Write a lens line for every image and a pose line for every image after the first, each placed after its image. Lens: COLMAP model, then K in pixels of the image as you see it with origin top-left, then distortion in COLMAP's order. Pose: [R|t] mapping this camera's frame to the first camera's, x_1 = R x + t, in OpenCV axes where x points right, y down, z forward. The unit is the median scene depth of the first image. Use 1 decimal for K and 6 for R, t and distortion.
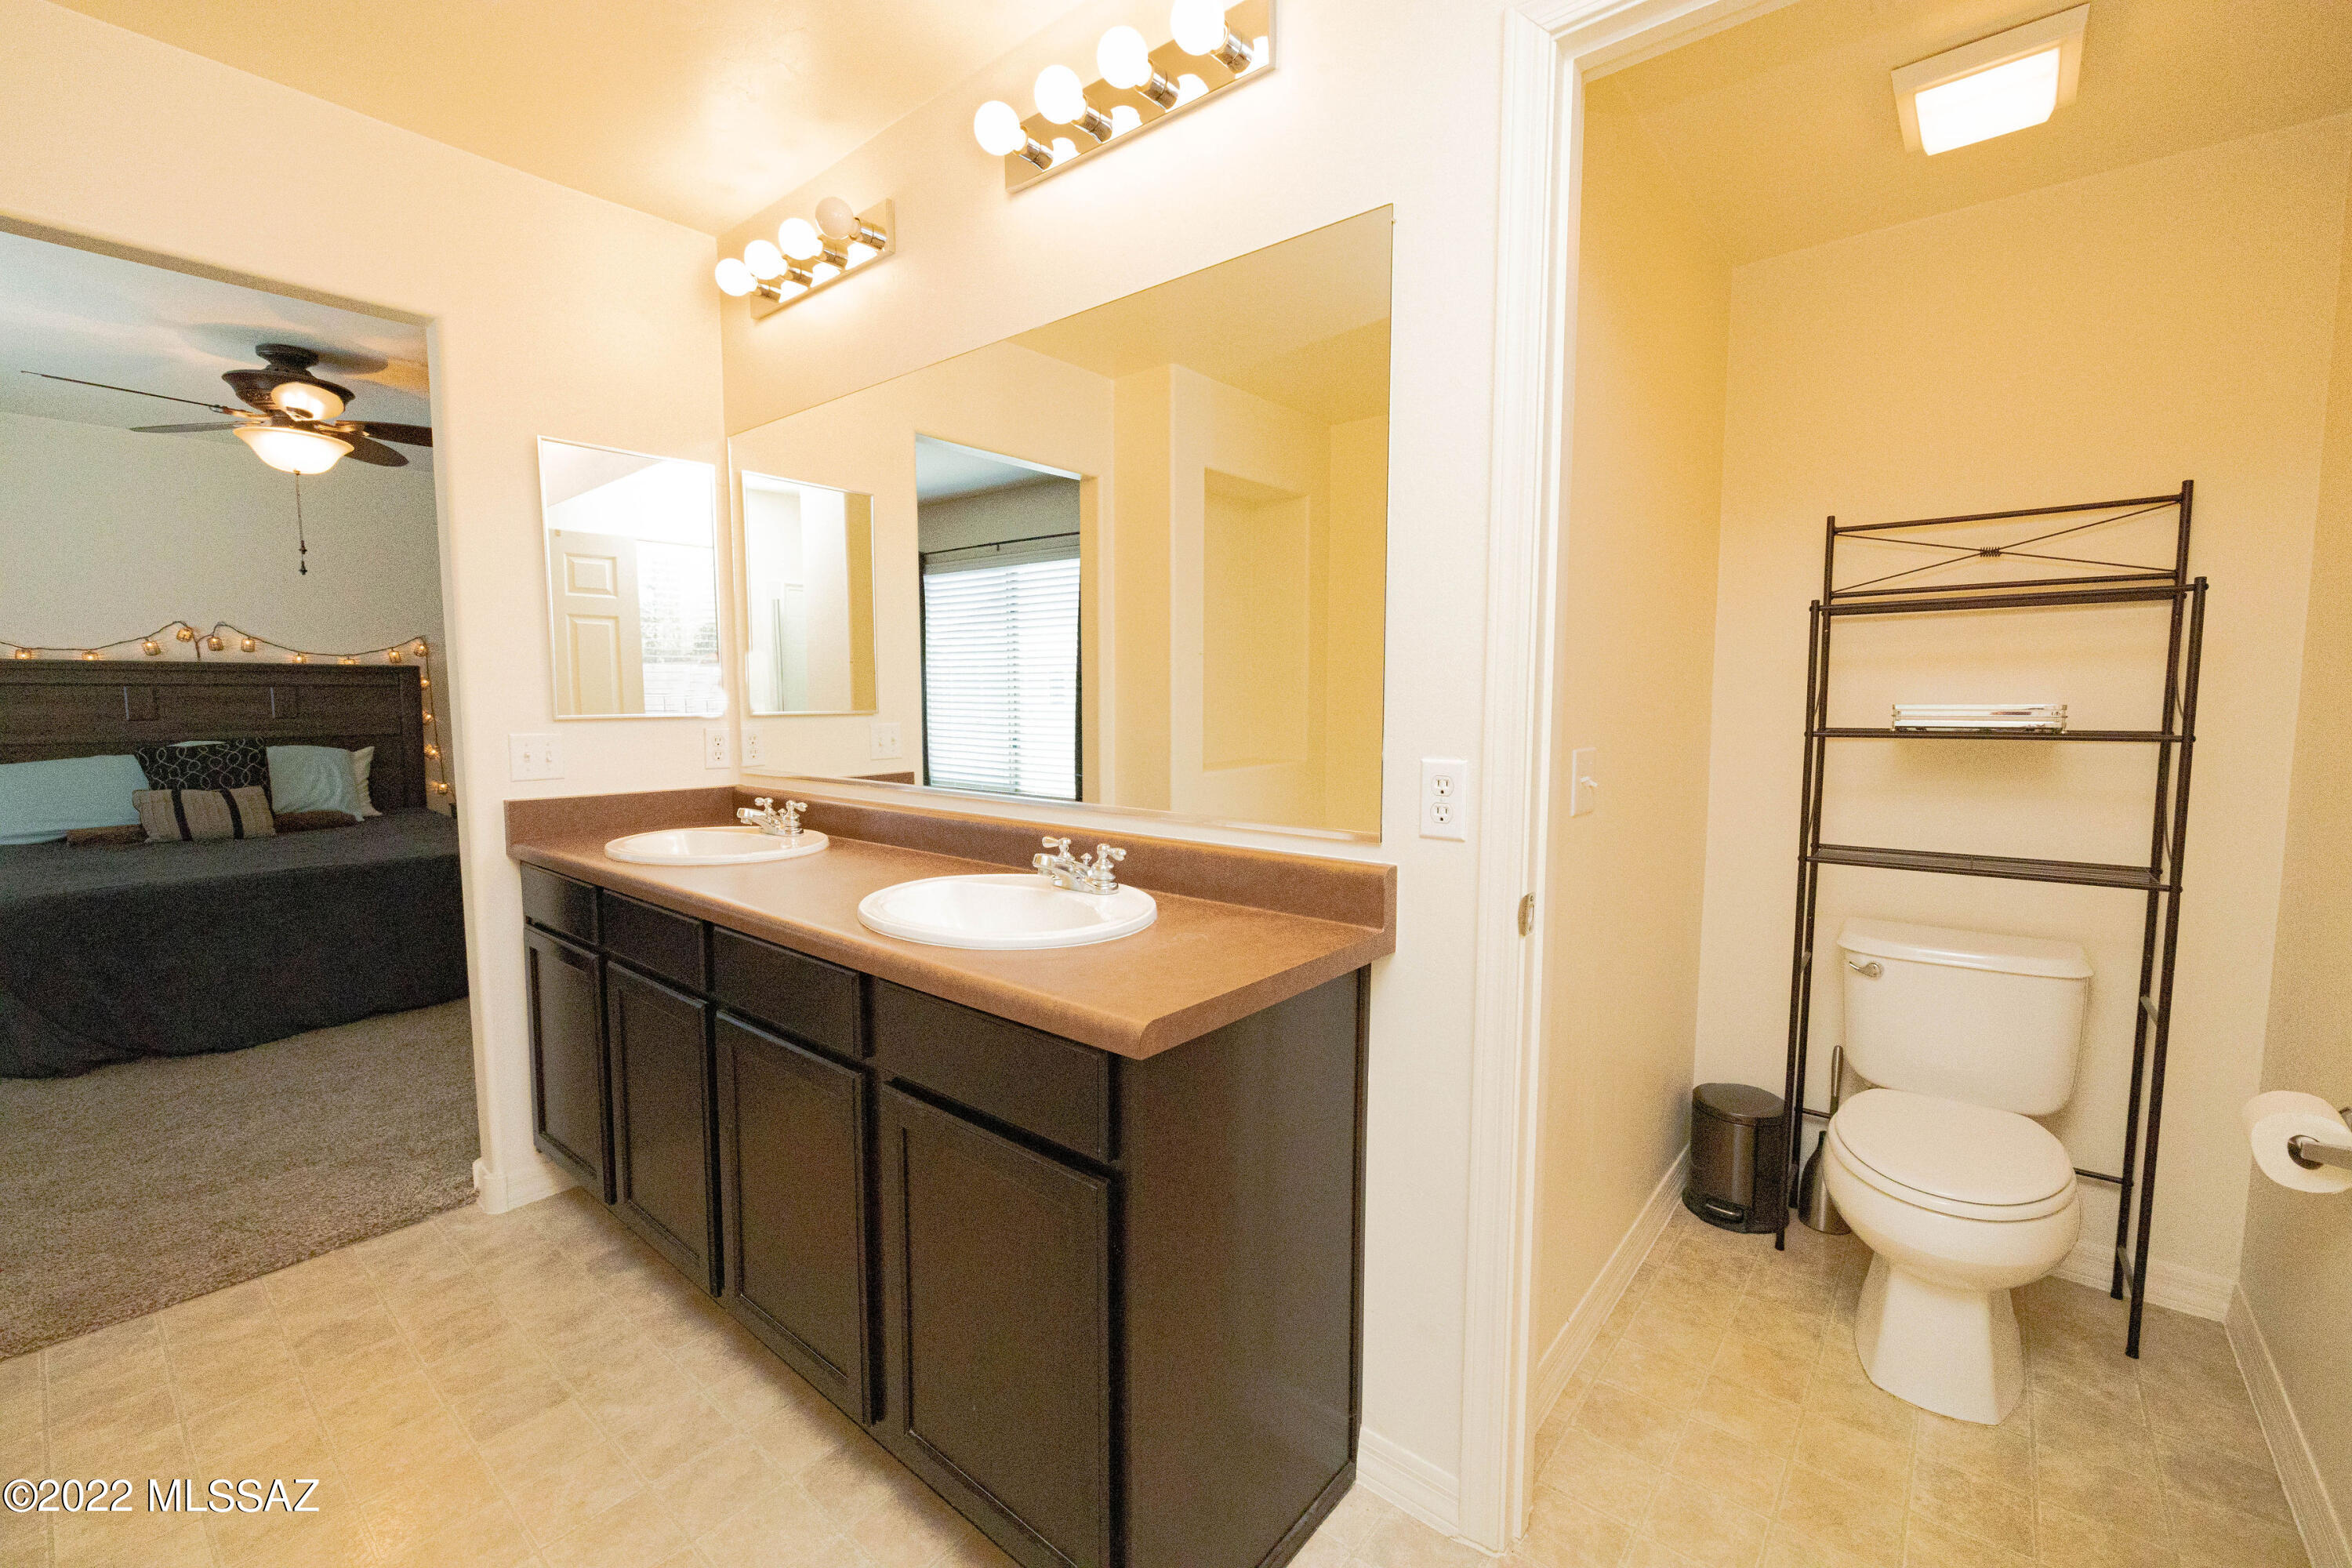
lens RADIAL K [[979.9, 0, 1176.9], [0, 979.9, 780.1], [0, 0, 1]] dist [0.000541, -0.000067]
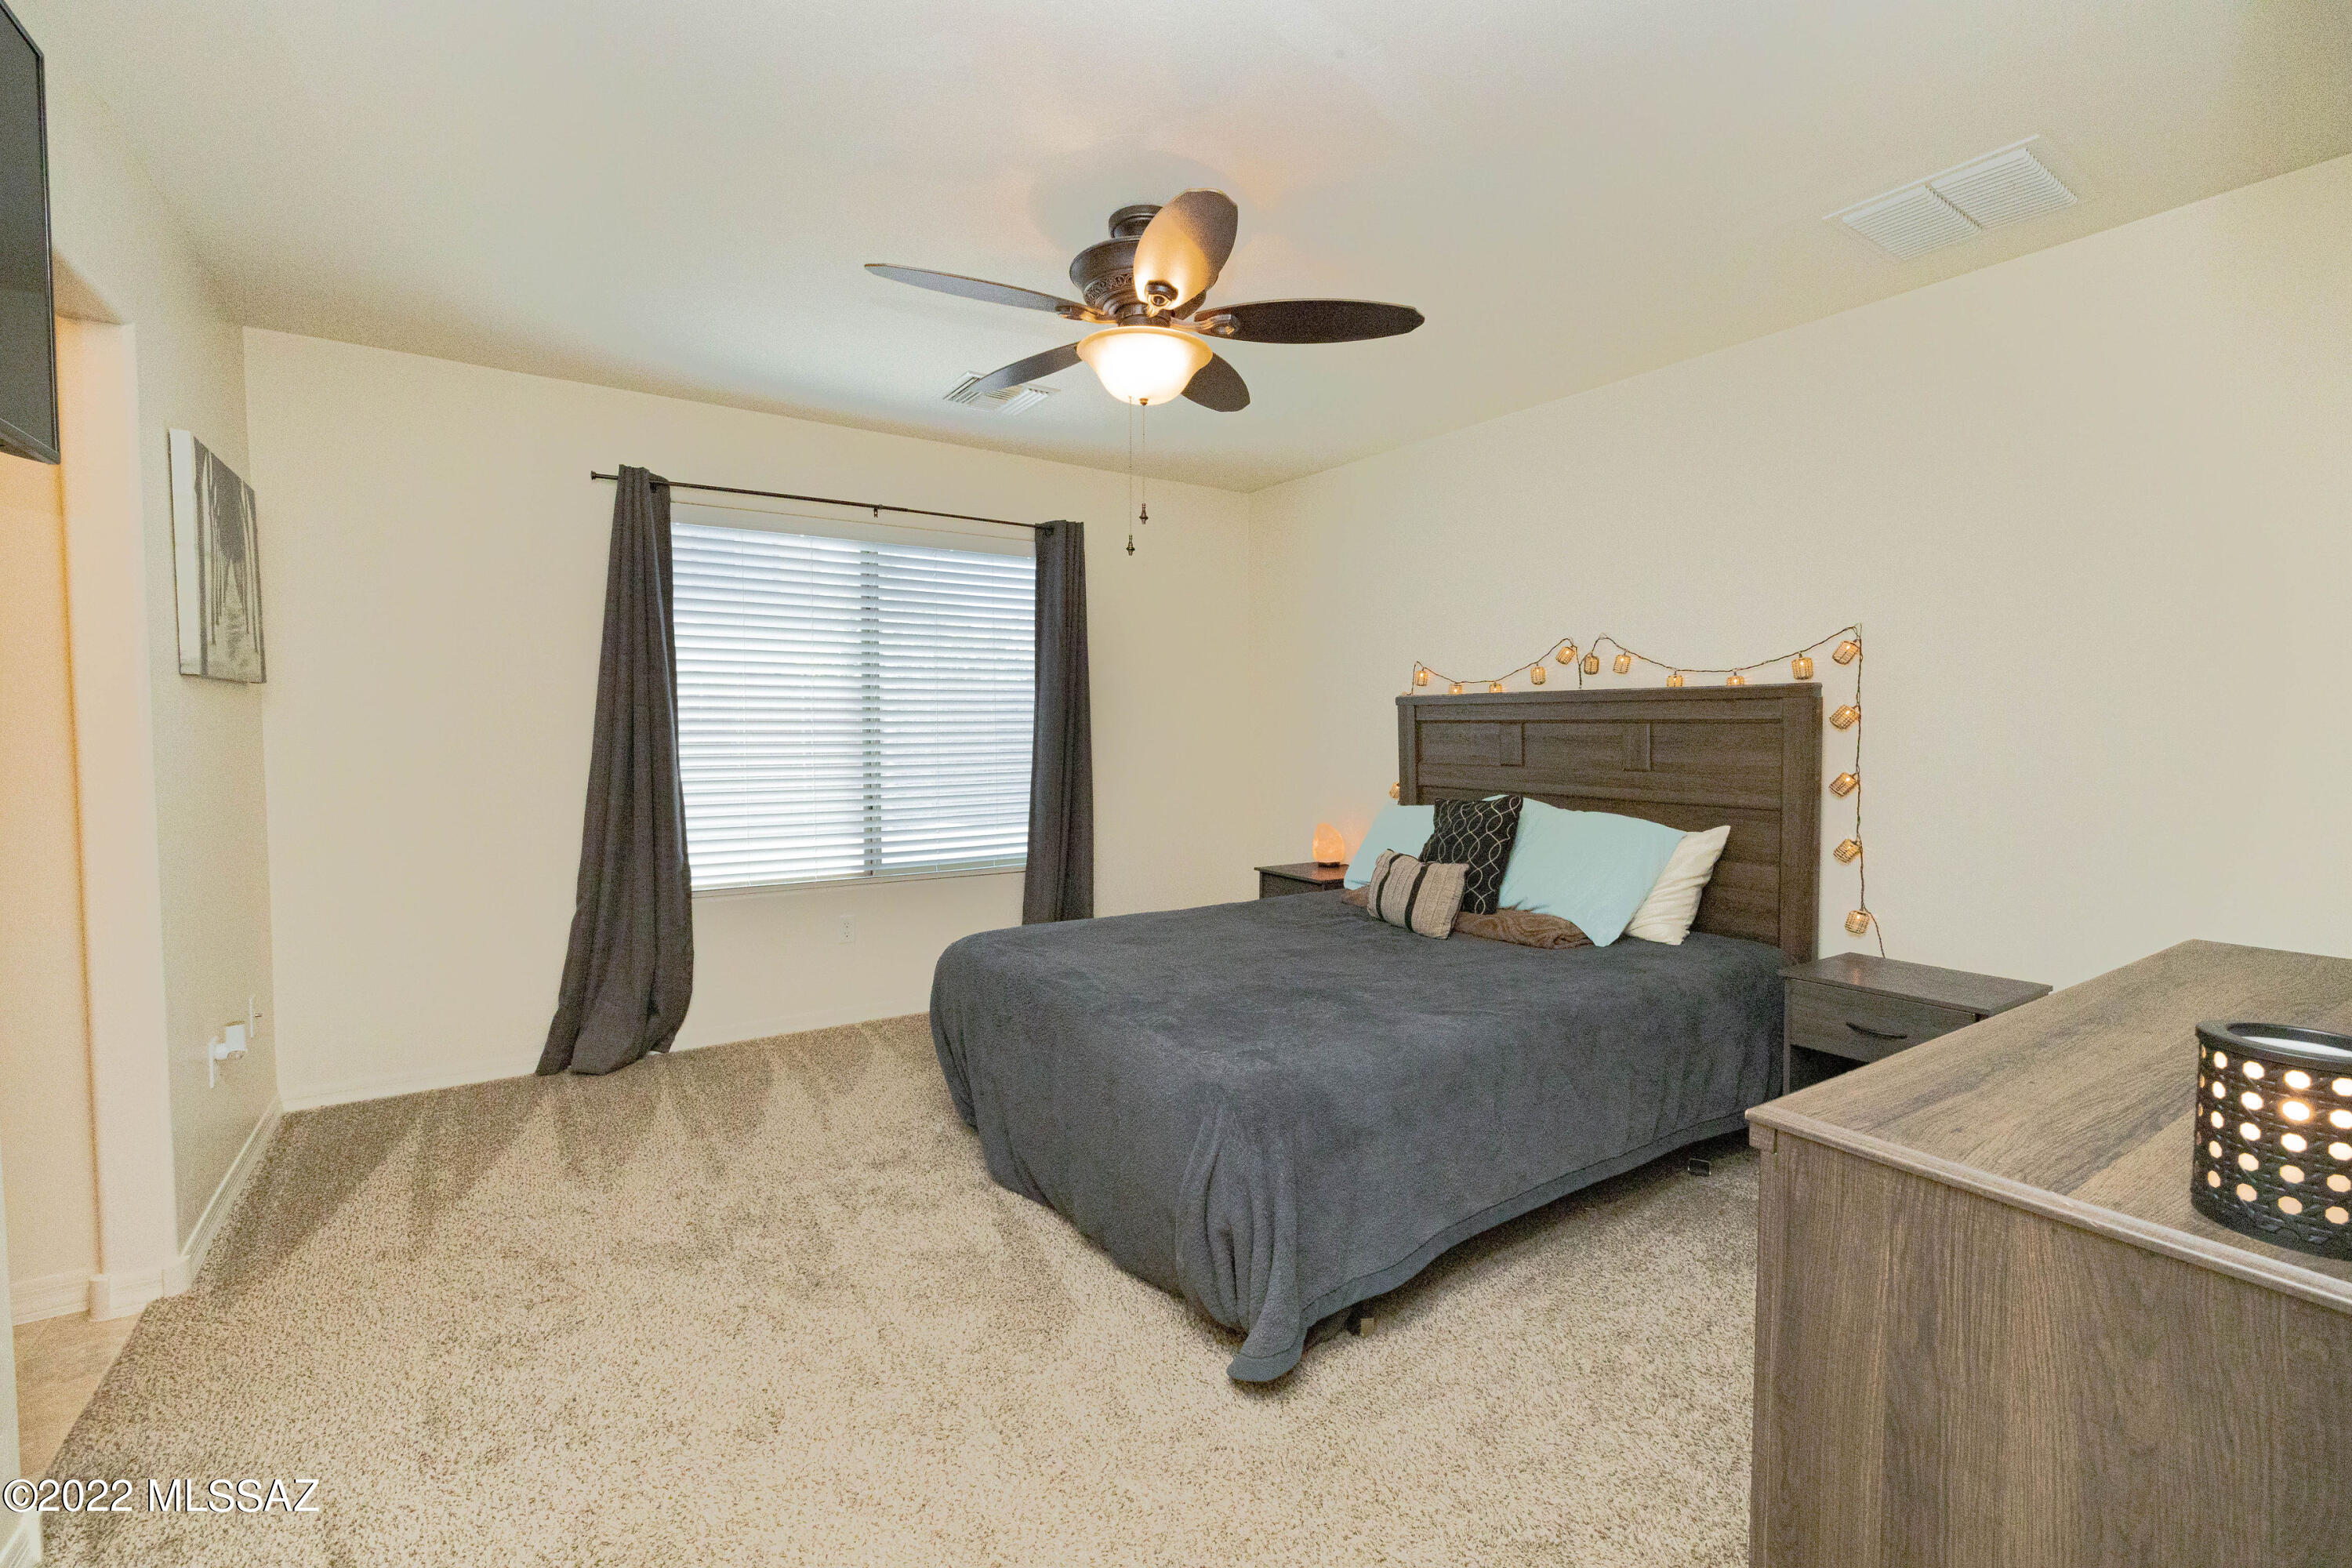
lens RADIAL K [[989.1, 0, 1169.2], [0, 989.1, 782.7], [0, 0, 1]] dist [0.000337, -0.000005]
pose [[-0.280034, 0.057192, -0.958285, -0.198700], [-0.087279, 0.992573, 0.084744, -0.092418], [0.956014, 0.107369, -0.272963, 0.964912]]
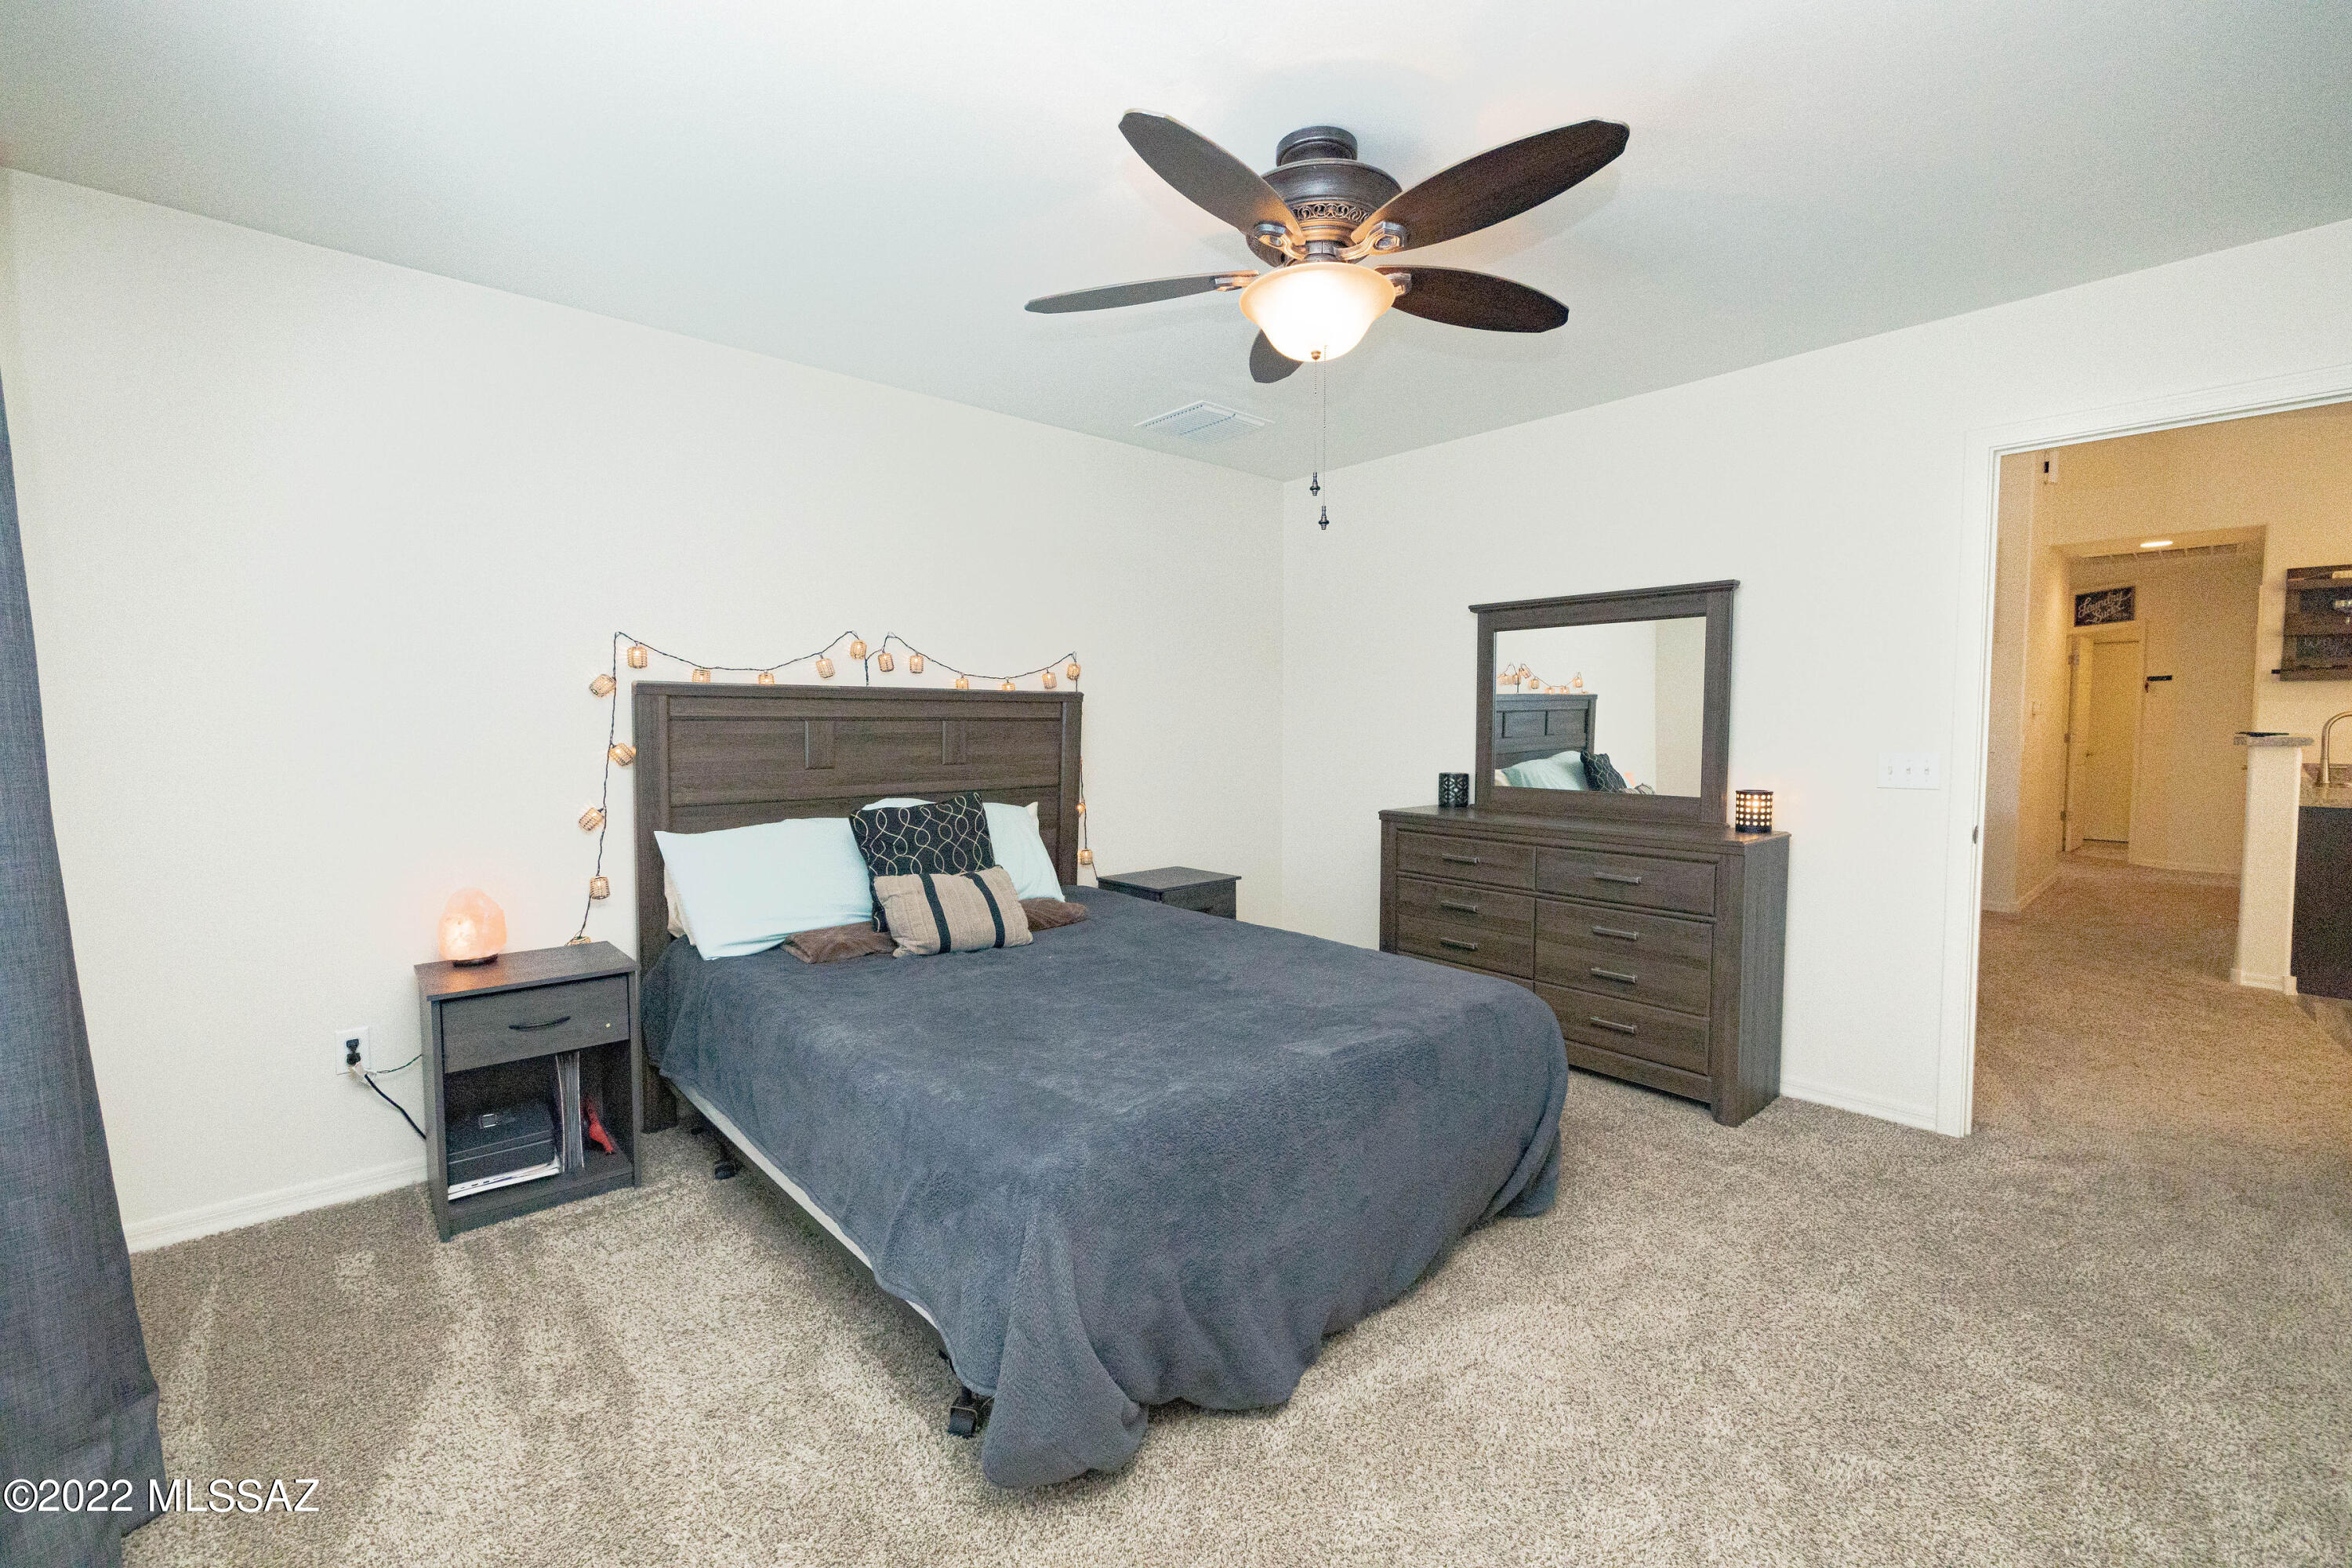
lens RADIAL K [[979.9, 0, 1176.9], [0, 979.9, 780.1], [0, 0, 1]] dist [0.000541, -0.000067]
pose [[0.990718, 0.008019, -0.135699, -0.708060], [-0.012399, 0.999428, -0.031457, -0.033661], [0.135369, 0.032848, 0.990251, 0.331866]]
